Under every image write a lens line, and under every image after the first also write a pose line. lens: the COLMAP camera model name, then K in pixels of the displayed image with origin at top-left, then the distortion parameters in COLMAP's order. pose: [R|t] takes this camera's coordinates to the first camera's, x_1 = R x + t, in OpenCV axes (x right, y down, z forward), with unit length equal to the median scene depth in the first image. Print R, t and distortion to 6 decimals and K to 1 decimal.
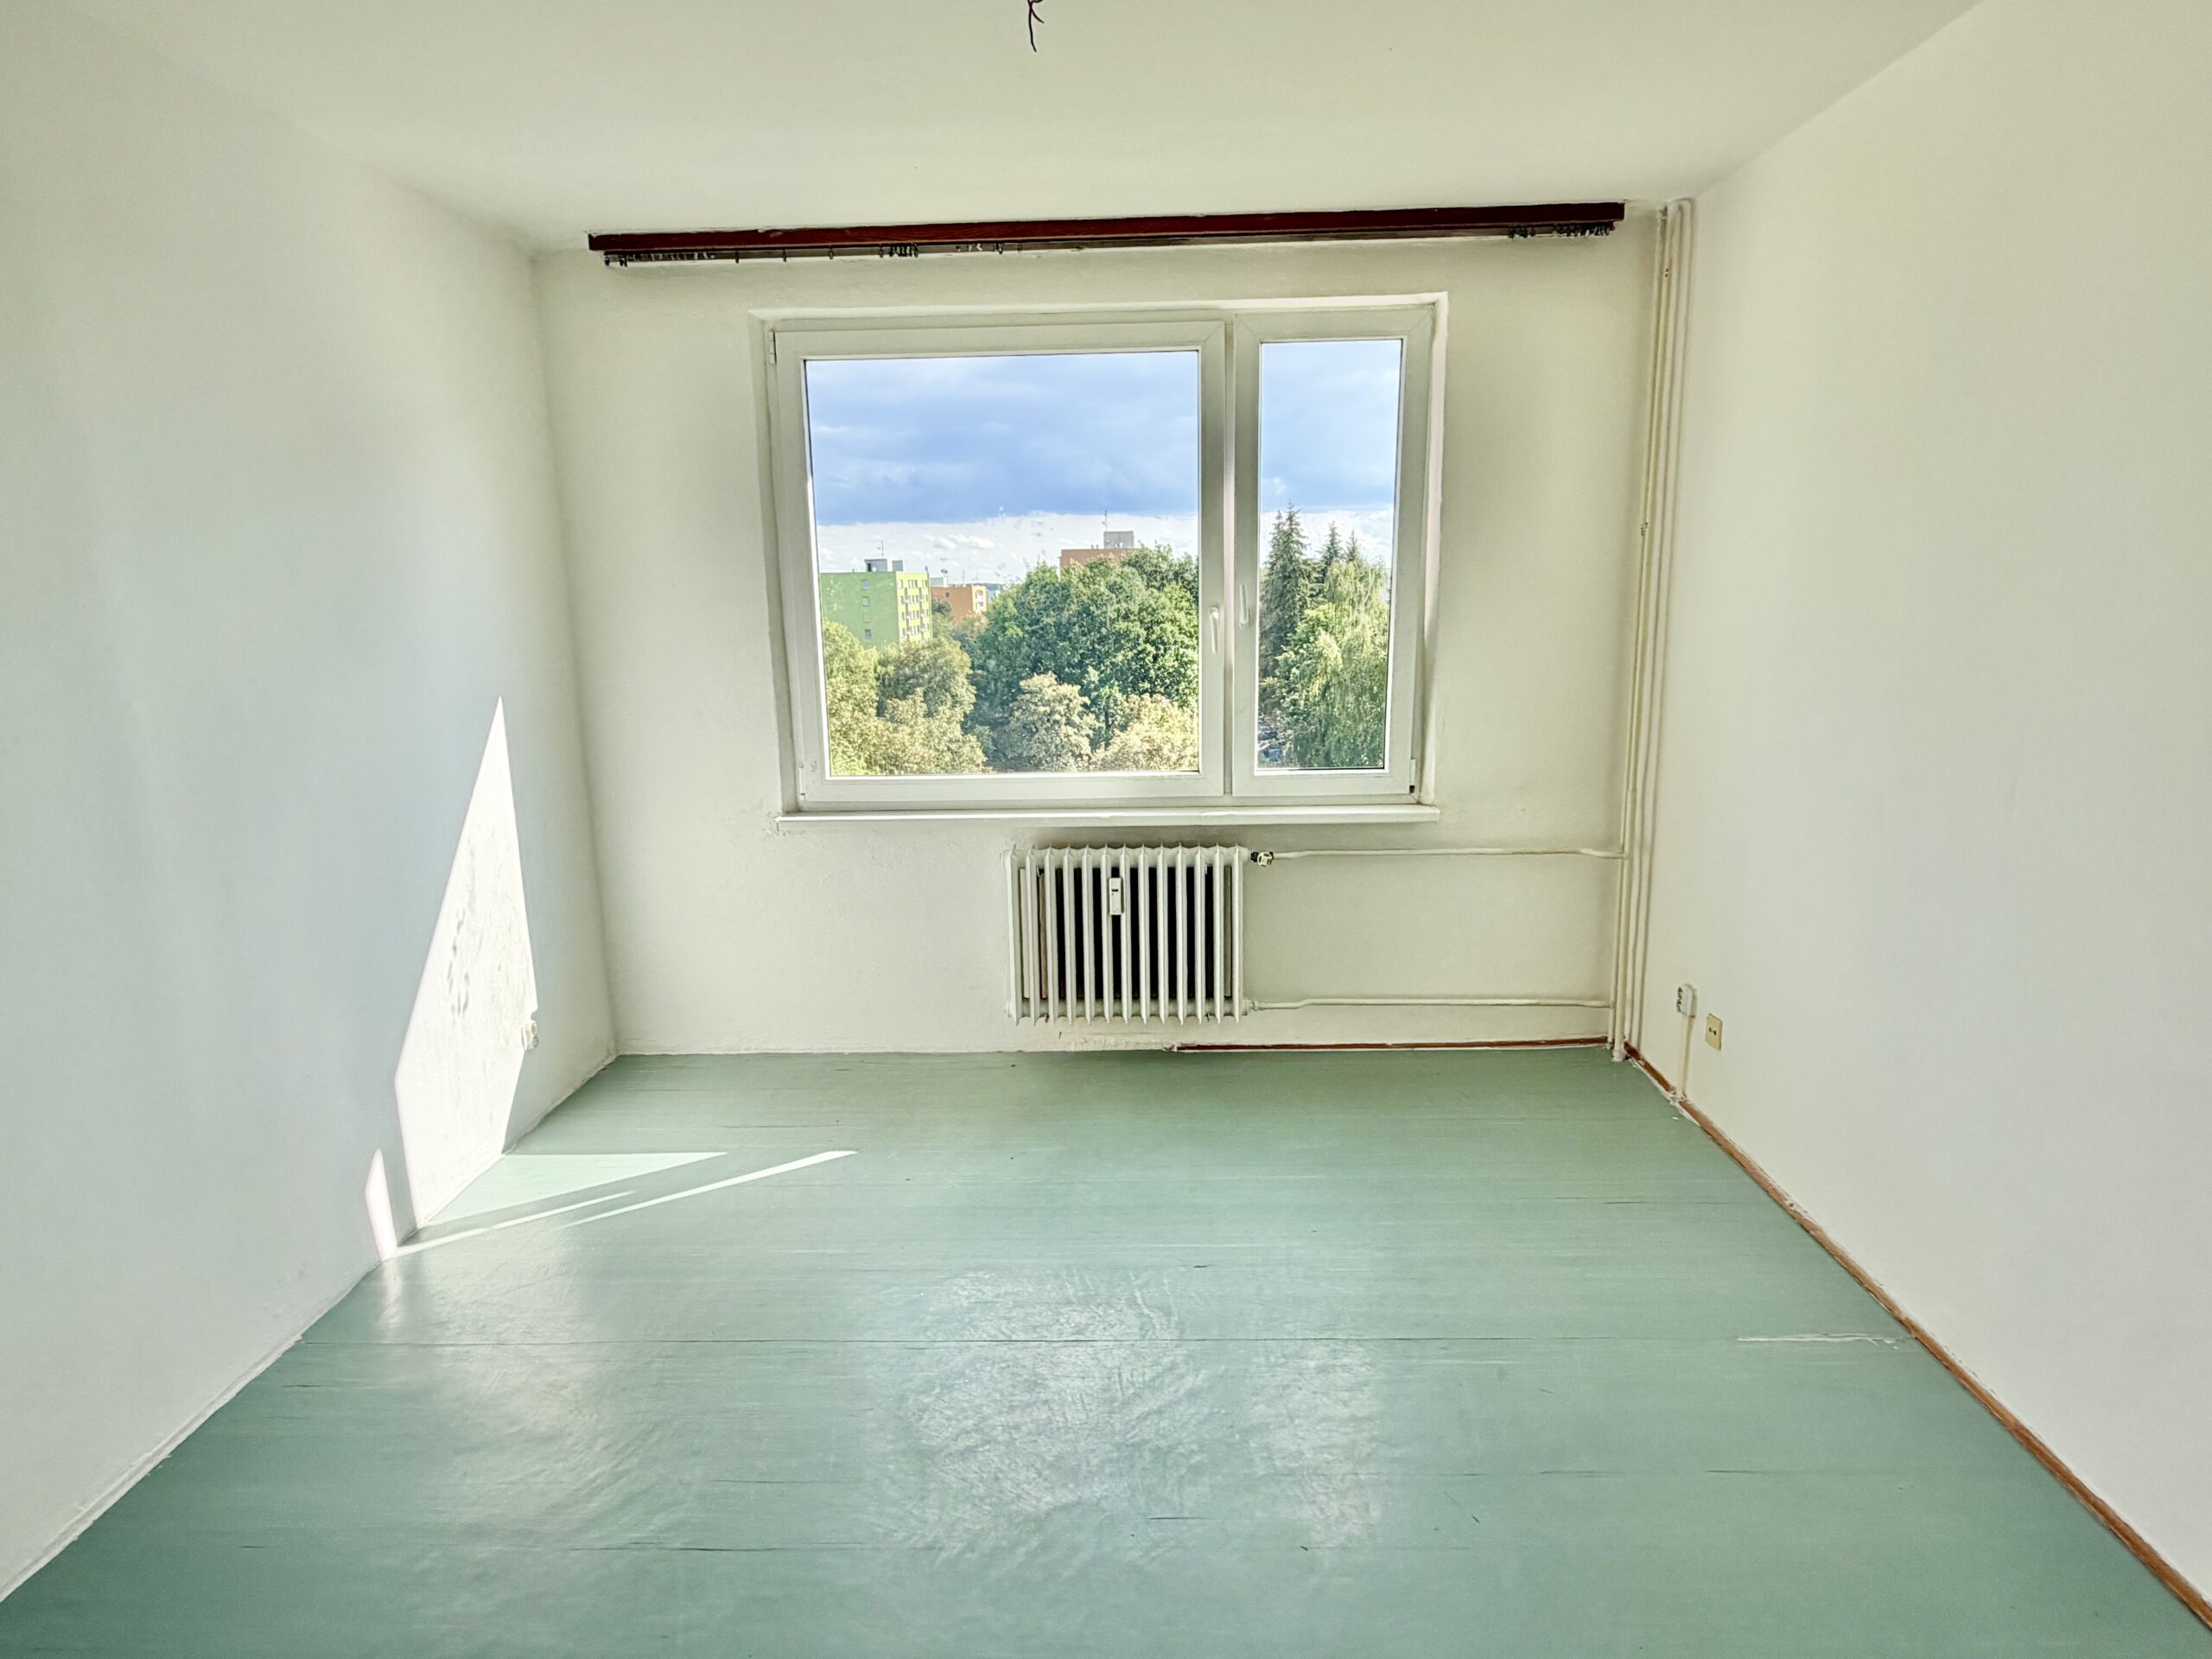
lens RADIAL K [[1213.8, 0, 1143.4], [0, 1213.8, 818.5], [0, 0, 1]] dist [-0.006423, -0.001251]
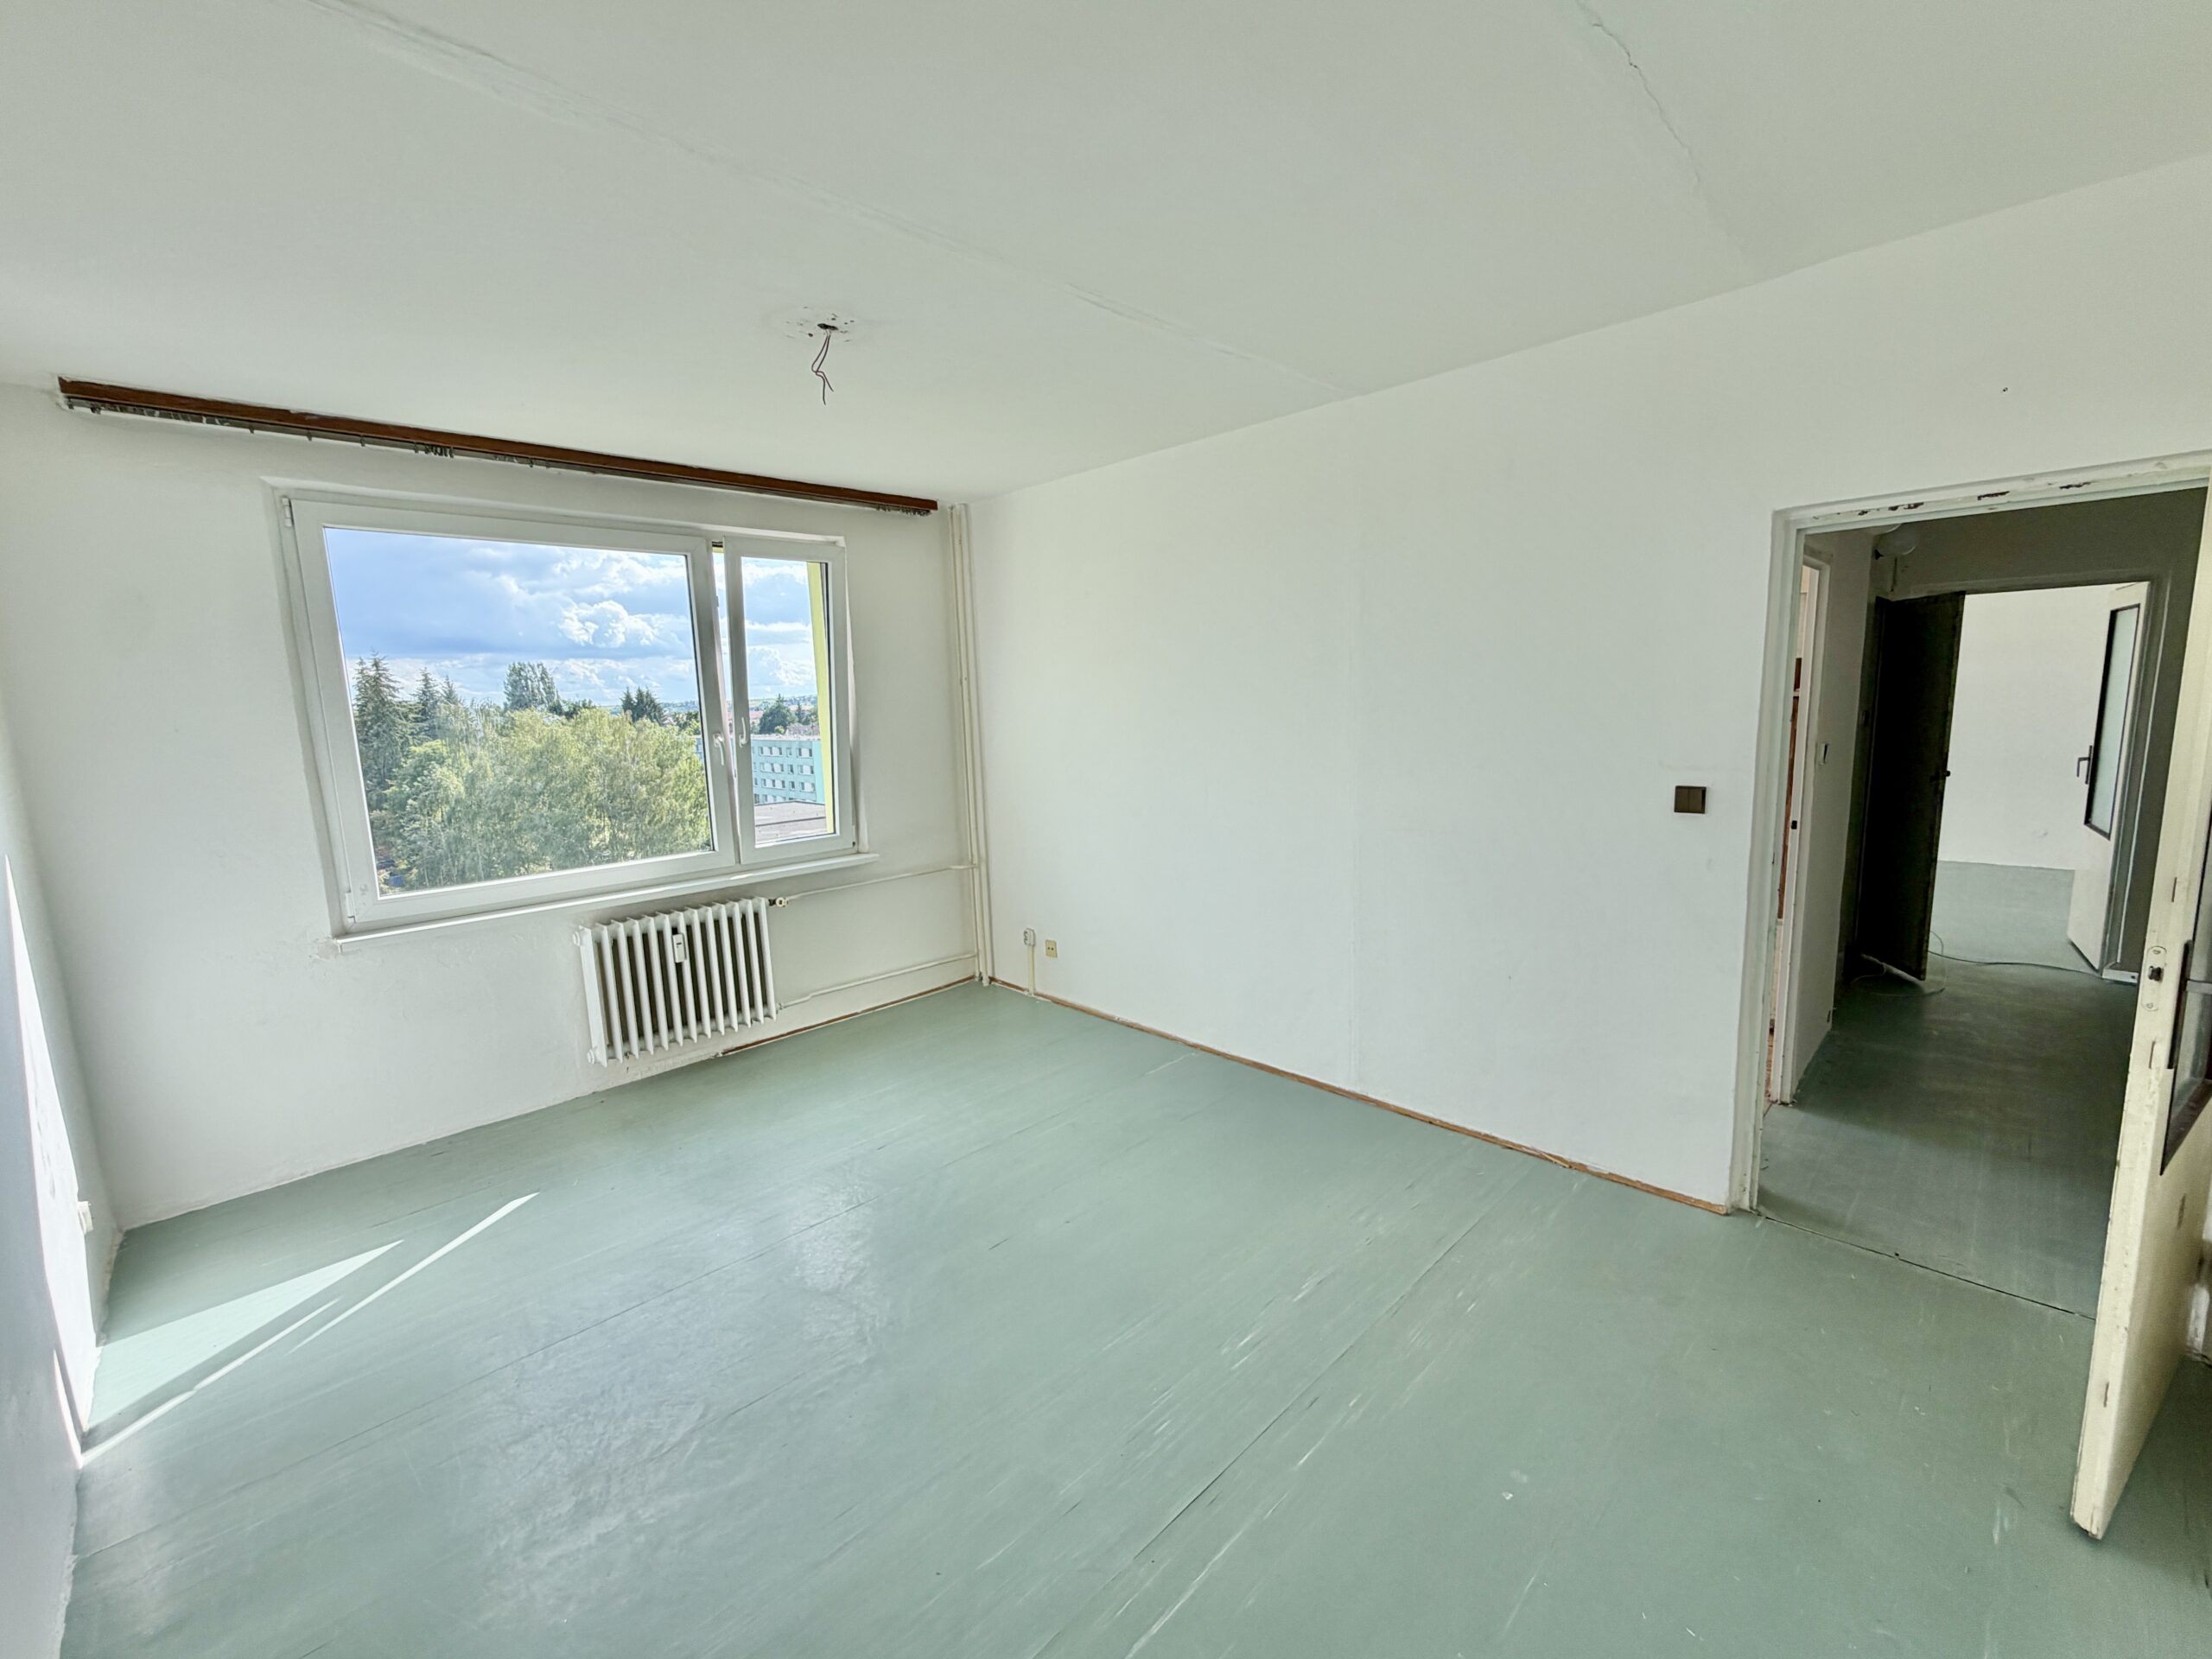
lens RADIAL K [[884.2, 0, 1109.9], [0, 884.2, 819.0], [0, 0, 1]] dist [-0.013873, 0.000506]
pose [[0.698245, -0.101782, 0.708586, -0.361811], [0.155084, 0.987841, -0.010926, 0.007396], [-0.698858, 0.117519, 0.705540, -0.037921]]
